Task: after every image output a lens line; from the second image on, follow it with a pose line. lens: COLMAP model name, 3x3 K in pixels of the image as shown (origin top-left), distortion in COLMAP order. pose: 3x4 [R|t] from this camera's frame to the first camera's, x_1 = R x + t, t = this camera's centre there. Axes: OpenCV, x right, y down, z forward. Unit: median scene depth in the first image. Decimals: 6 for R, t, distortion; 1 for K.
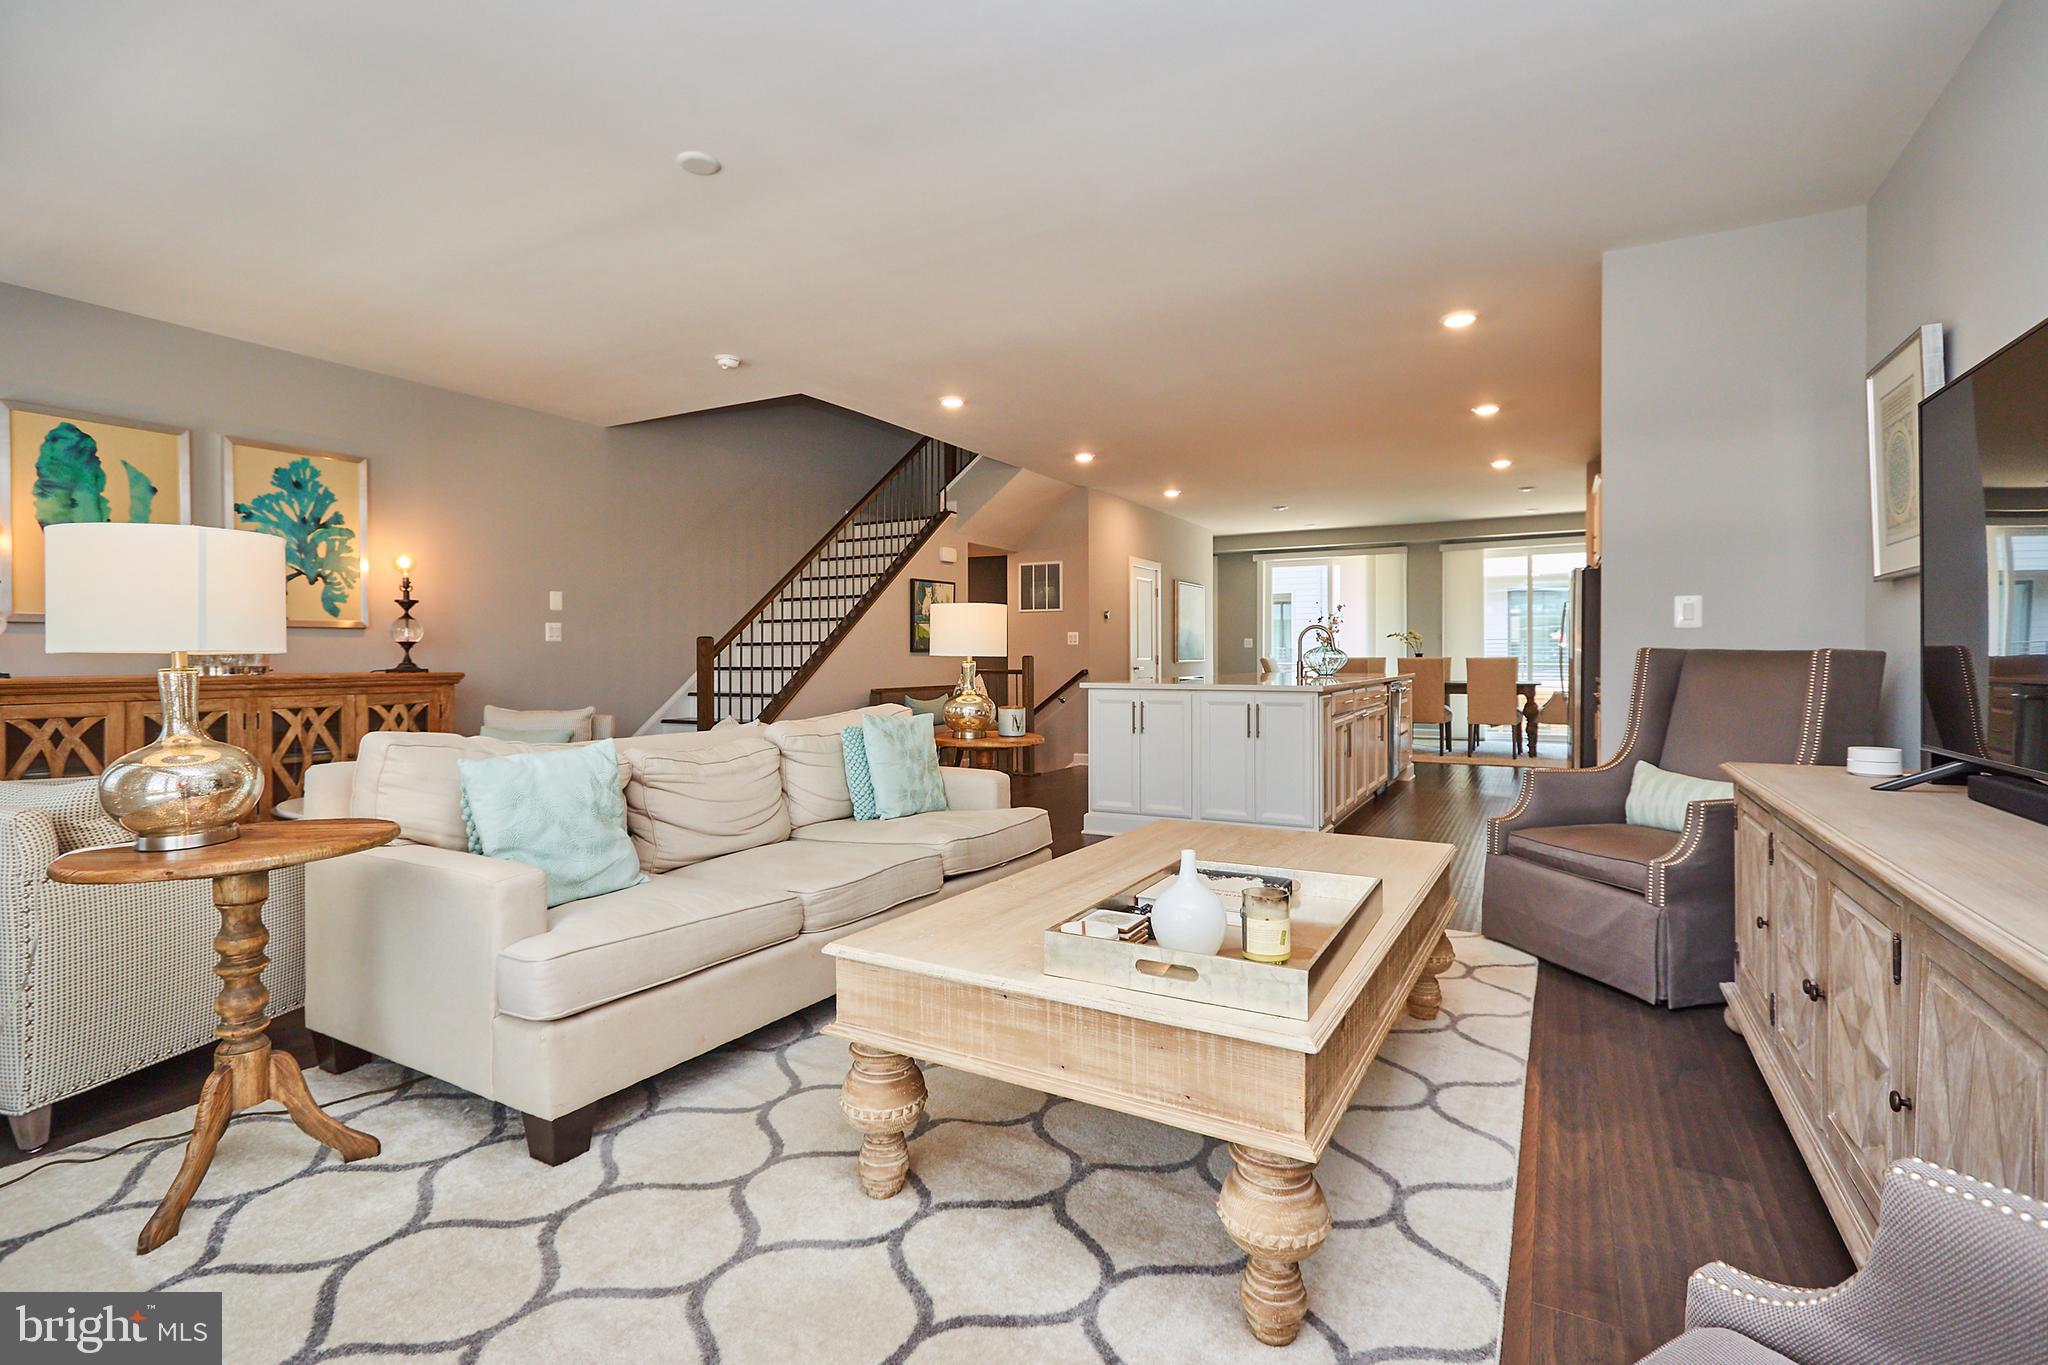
lens RADIAL K [[956.8, 0, 1025.4], [0, 956.8, 659.7], [0, 0, 1]] dist [-0.002880, 0.000658]
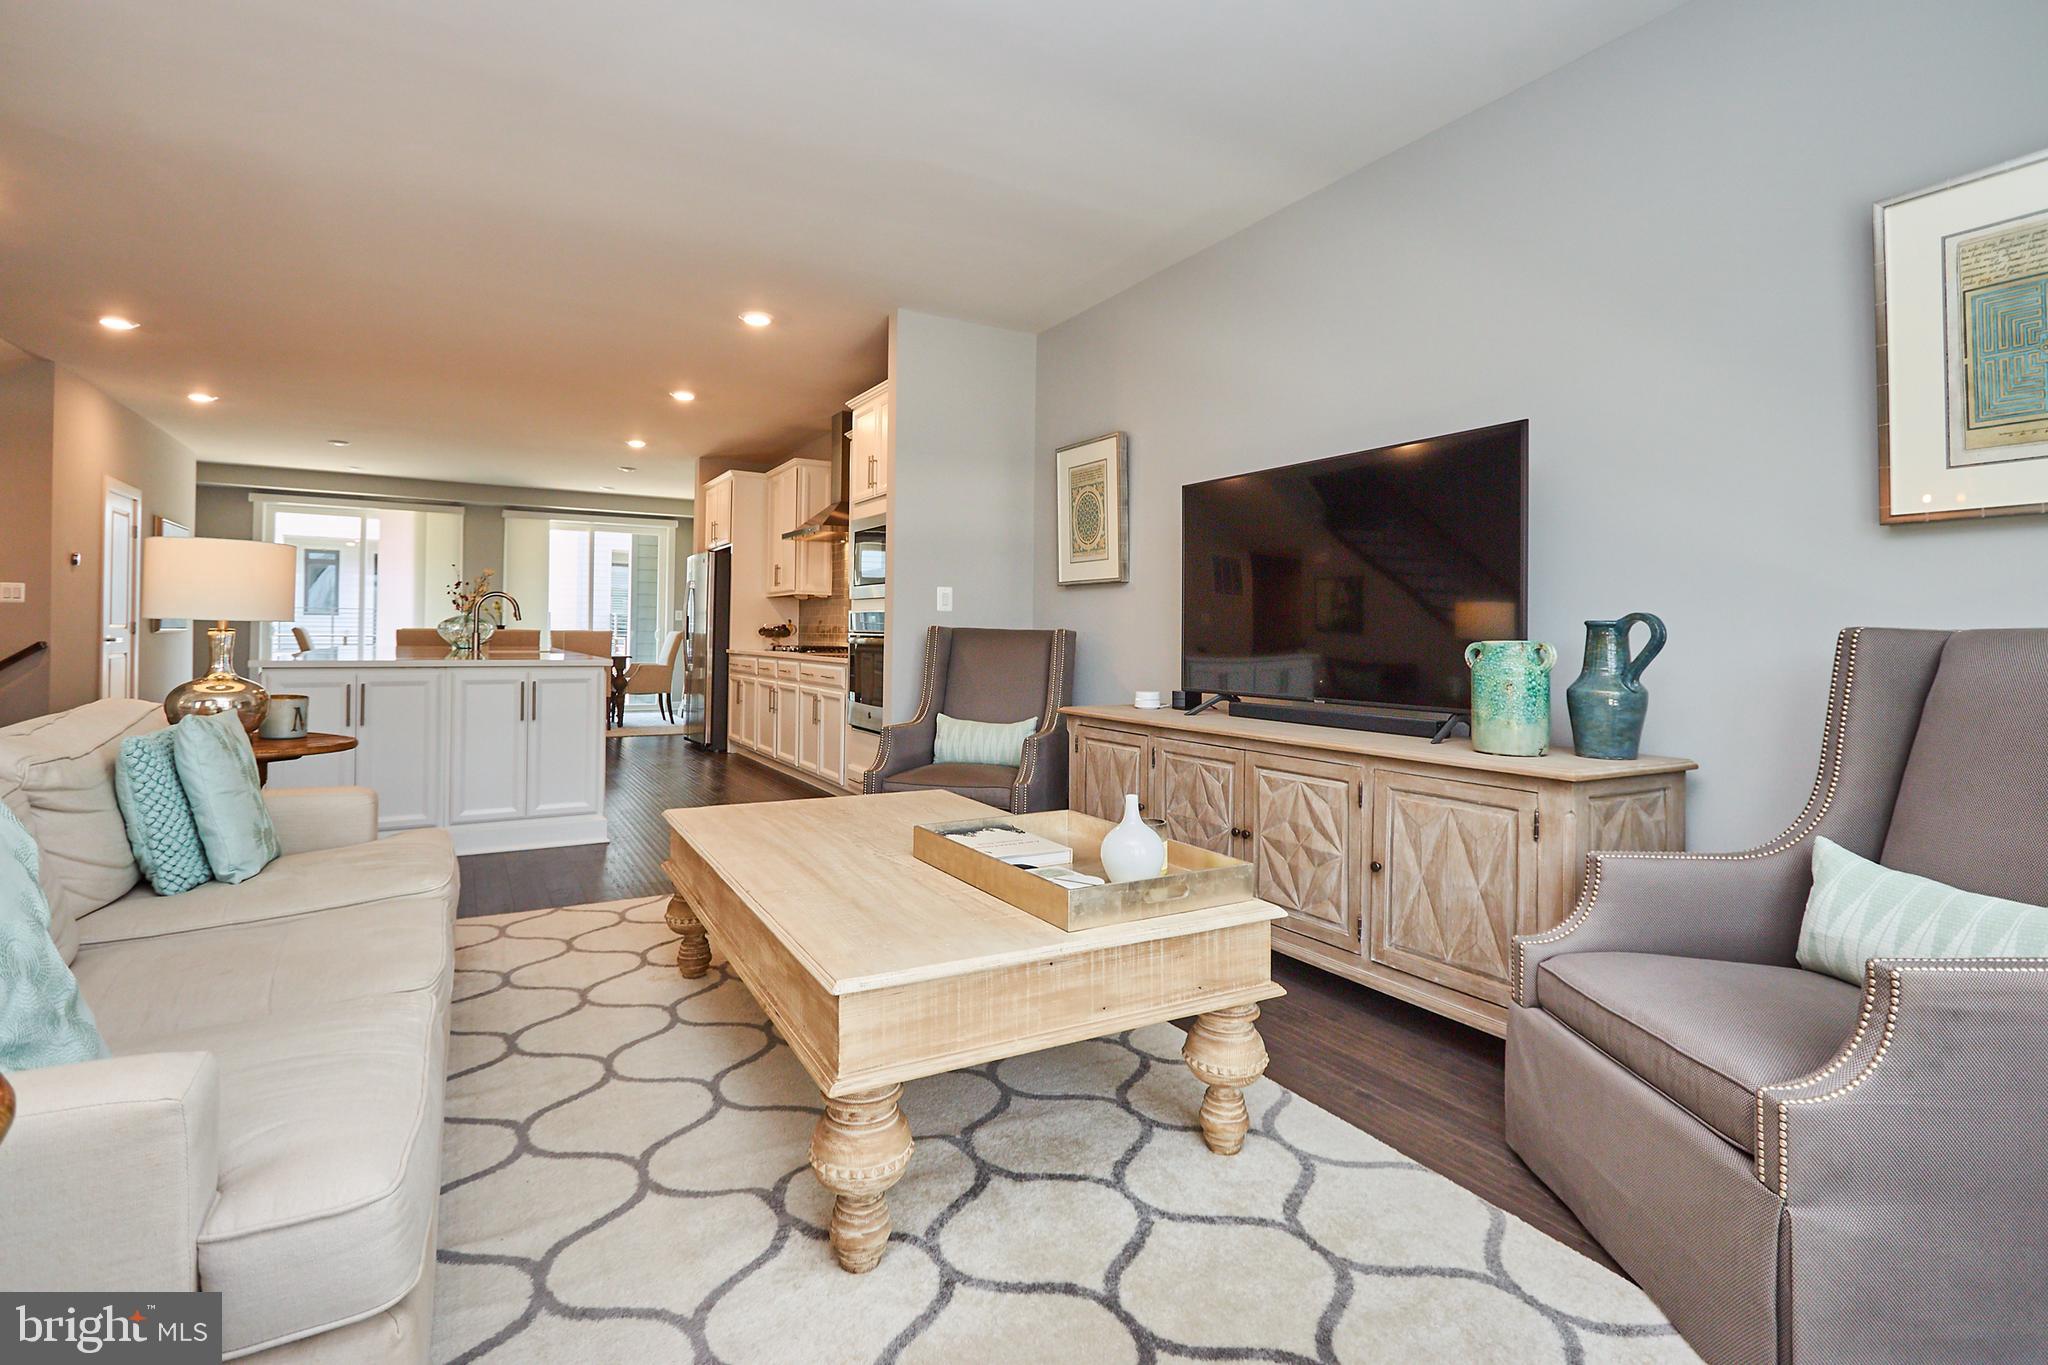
lens RADIAL K [[972.9, 0, 1026.8], [0, 972.9, 624.1], [0, 0, 1]] dist [0.002095, 0.000372]
pose [[0.506907, 0.018450, 0.861803, -0.280948], [-0.011018, 0.999828, -0.014925, 0.002025], [-0.861930, -0.001929, 0.507023, 0.150008]]
